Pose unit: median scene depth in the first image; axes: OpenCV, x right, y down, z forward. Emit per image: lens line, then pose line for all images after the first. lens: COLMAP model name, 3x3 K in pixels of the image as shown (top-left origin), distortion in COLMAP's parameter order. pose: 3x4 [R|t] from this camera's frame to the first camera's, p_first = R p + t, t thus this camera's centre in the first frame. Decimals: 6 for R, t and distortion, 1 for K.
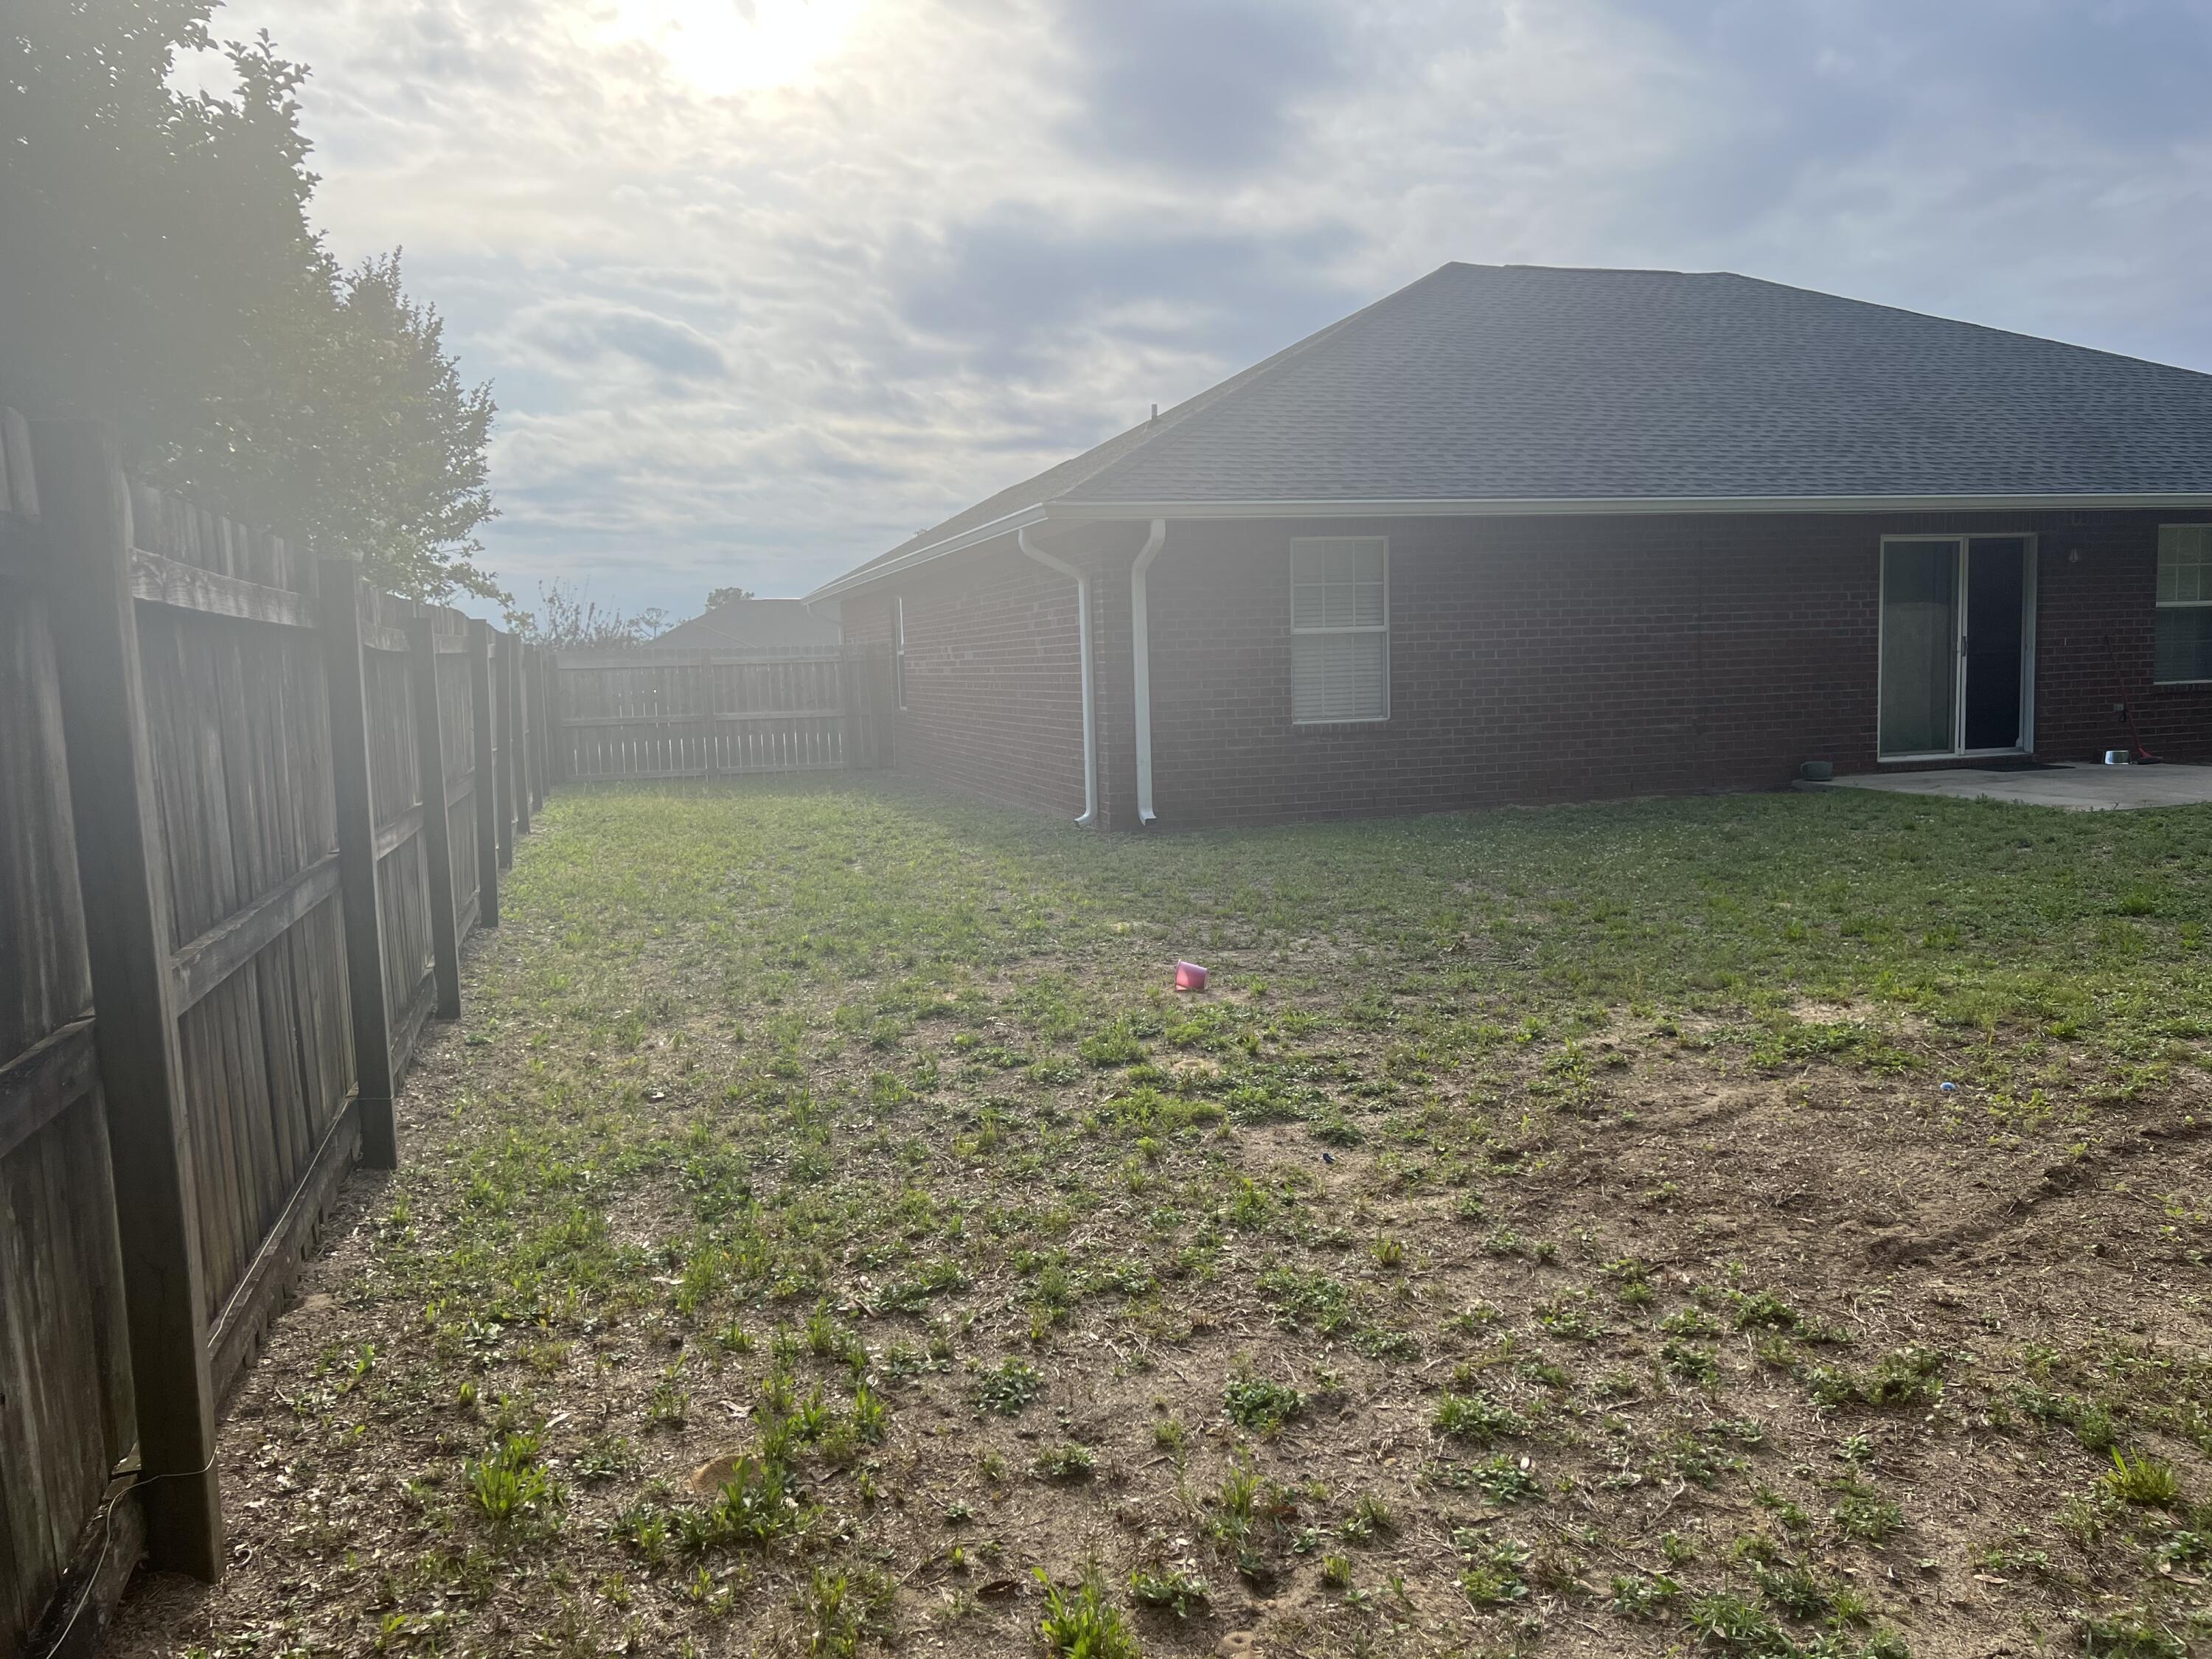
lens RADIAL K [[1656.0, 0, 1112.4], [0, 1656.0, 838.7], [0, 0, 1]] dist [0.073438, -0.078834]
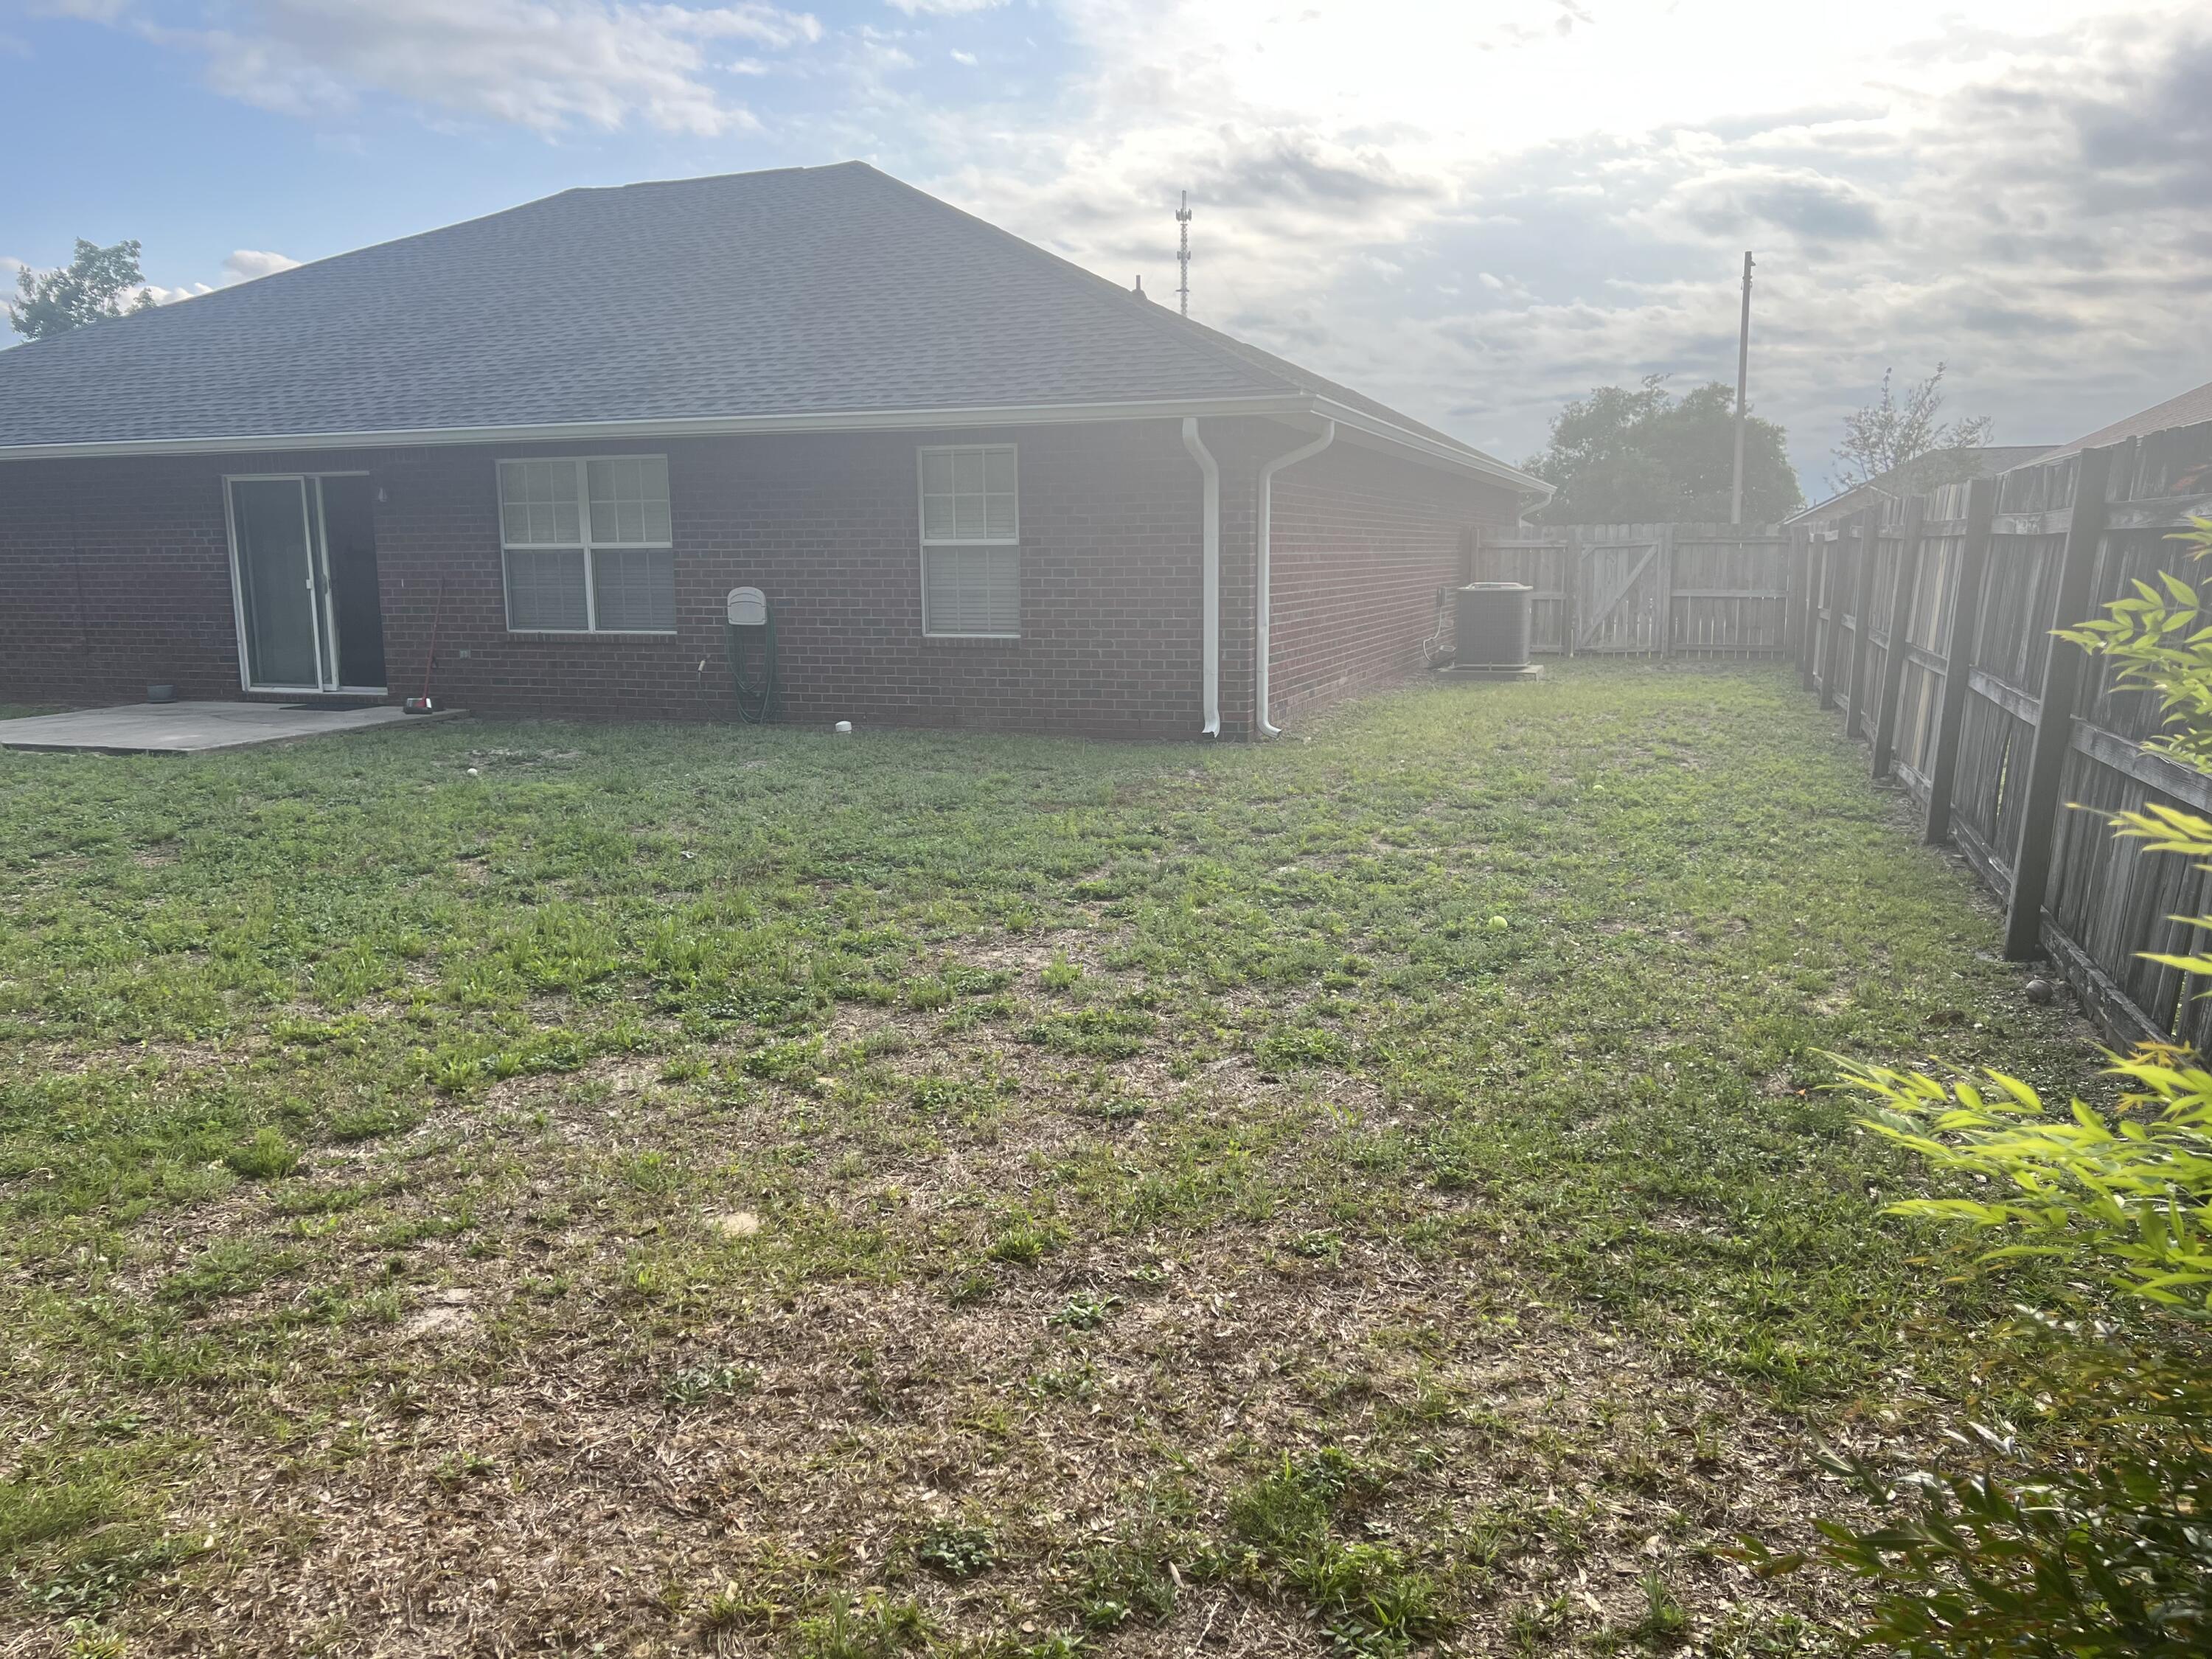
lens RADIAL K [[1656.0, 0, 1111.9], [0, 1656.0, 821.2], [0, 0, 1]] dist [0.073438, -0.078834]
pose [[0.809158, 0.111912, -0.576835, 1.502397], [-0.077547, 0.993447, 0.083960, -0.095003], [0.582451, -0.023205, 0.812534, 0.454201]]
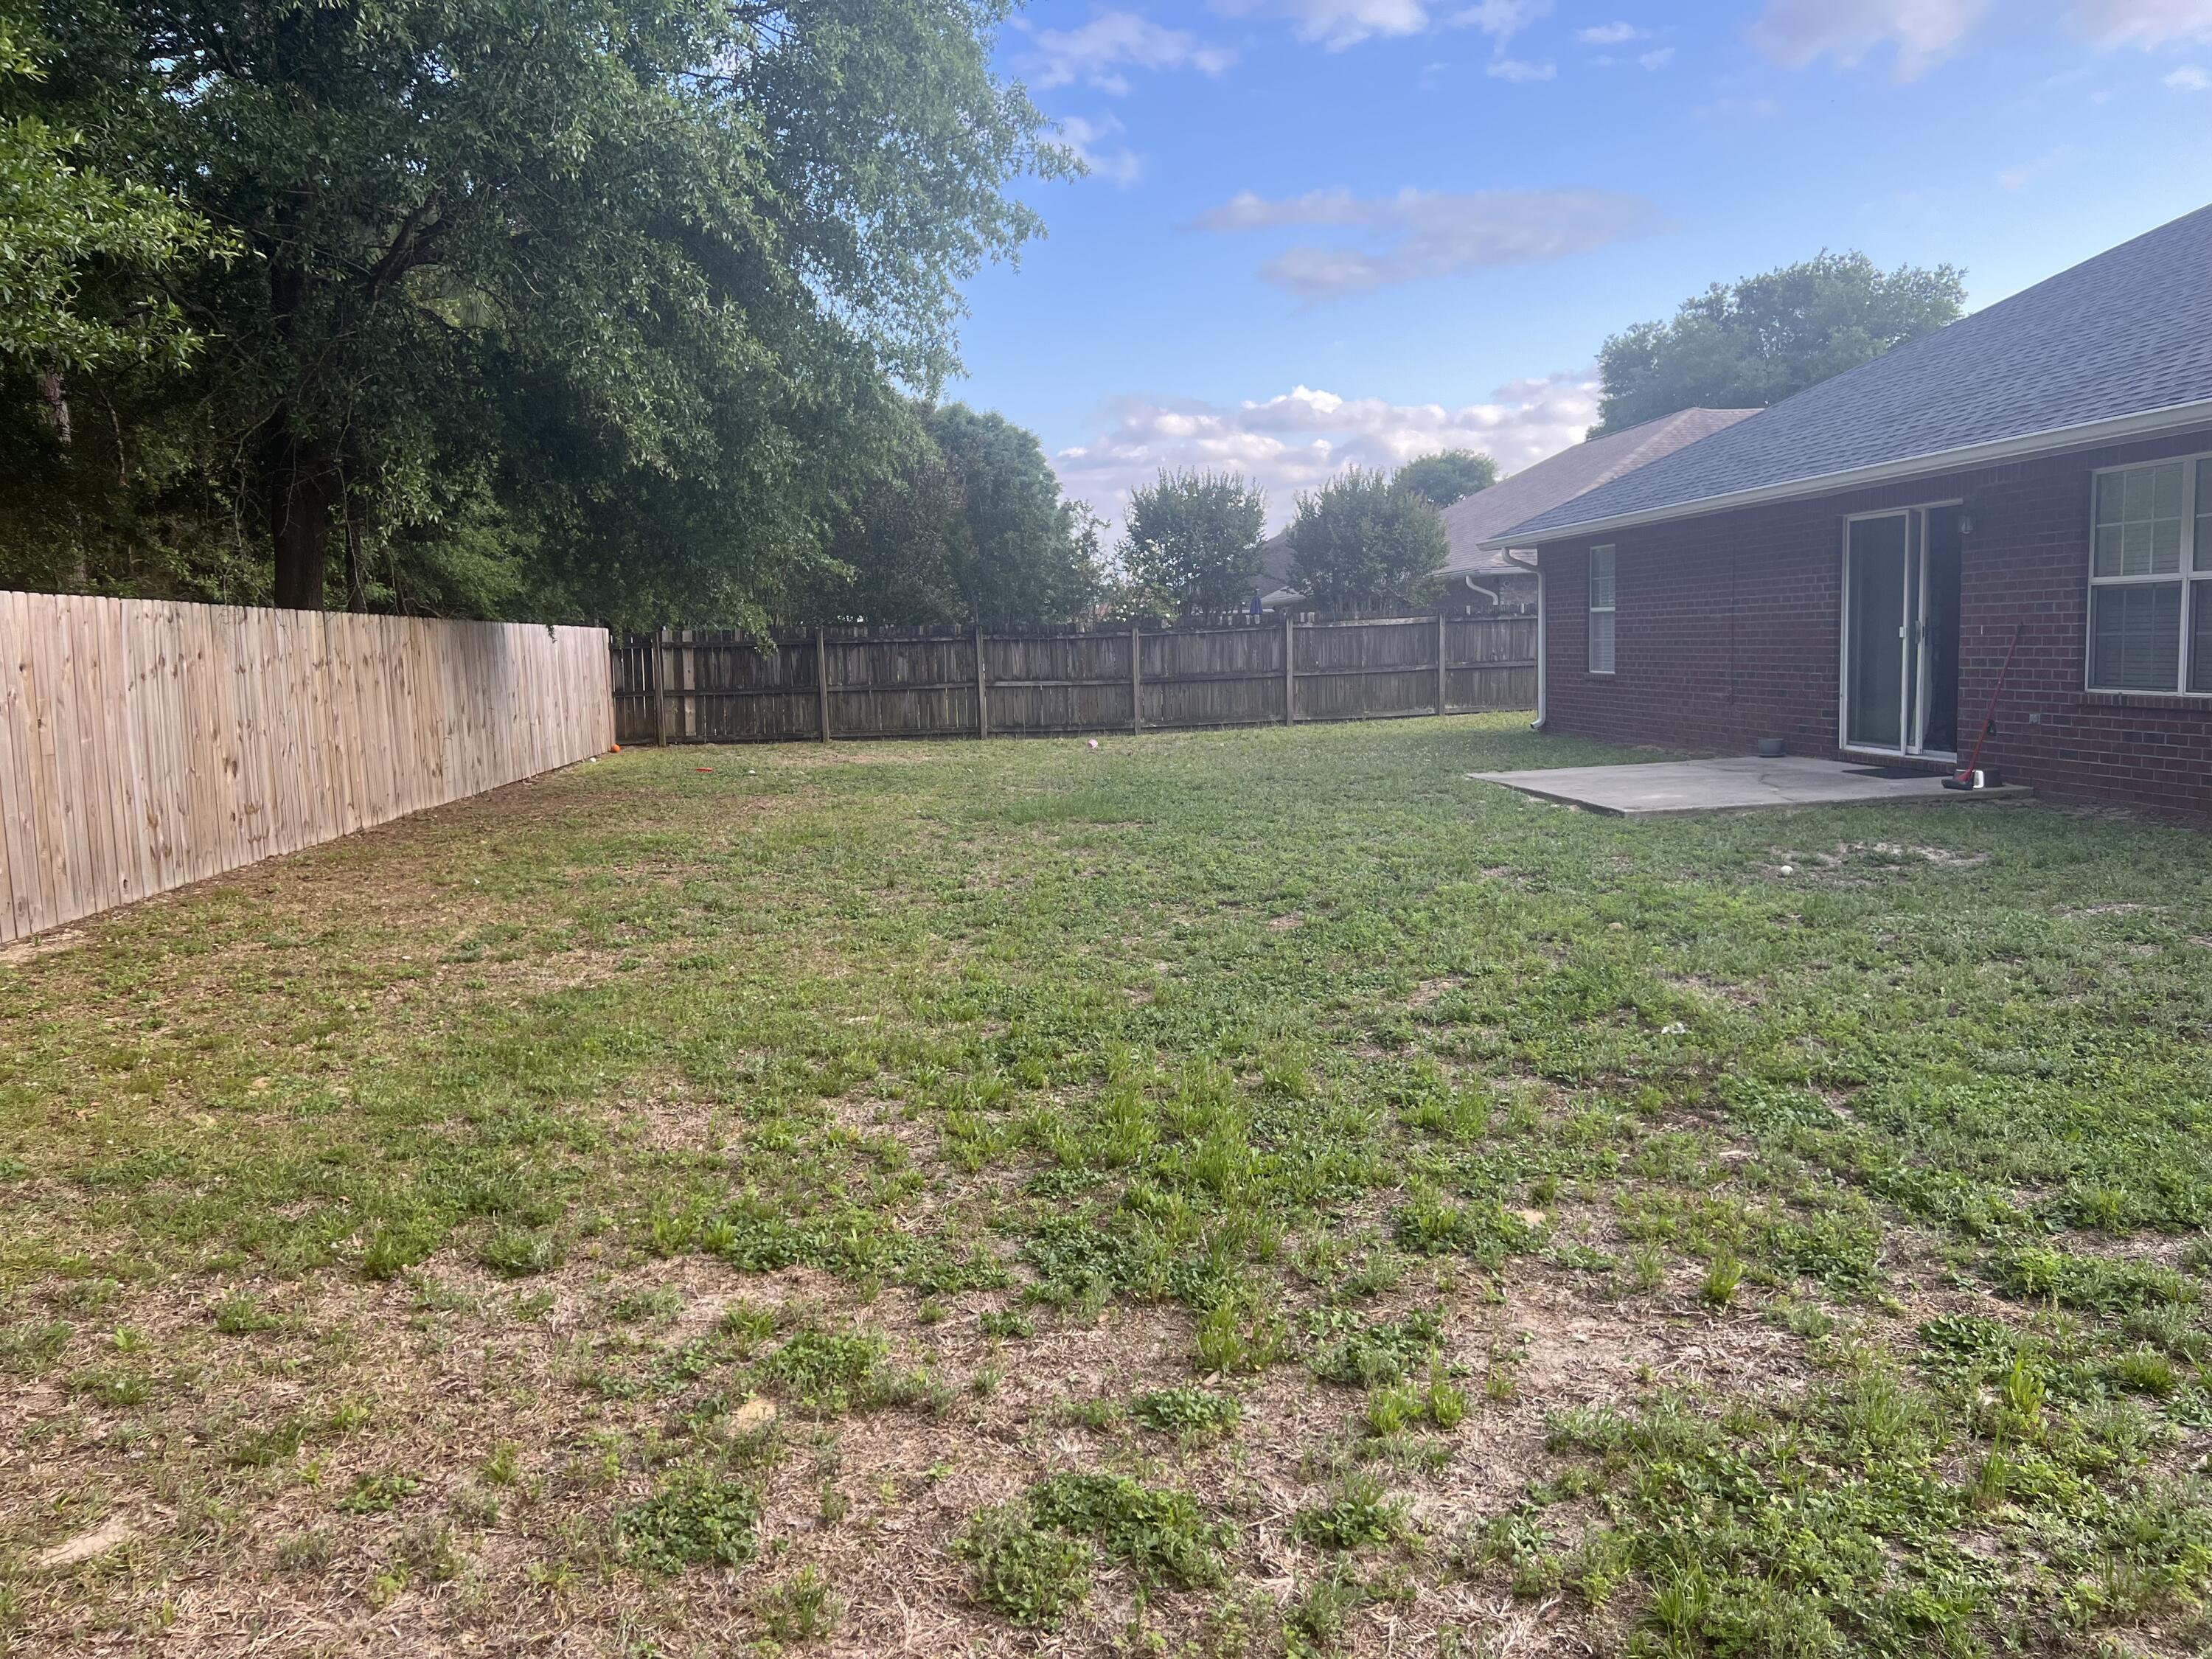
lens RADIAL K [[1656.0, 0, 1108.9], [0, 1656.0, 829.9], [0, 0, 1]] dist [0.073438, -0.078834]
pose [[-0.186684, 0.146898, -0.971375, 1.468964], [-0.071576, 0.984096, 0.162577, -0.126193], [0.979809, 0.099877, -0.173200, 0.752769]]
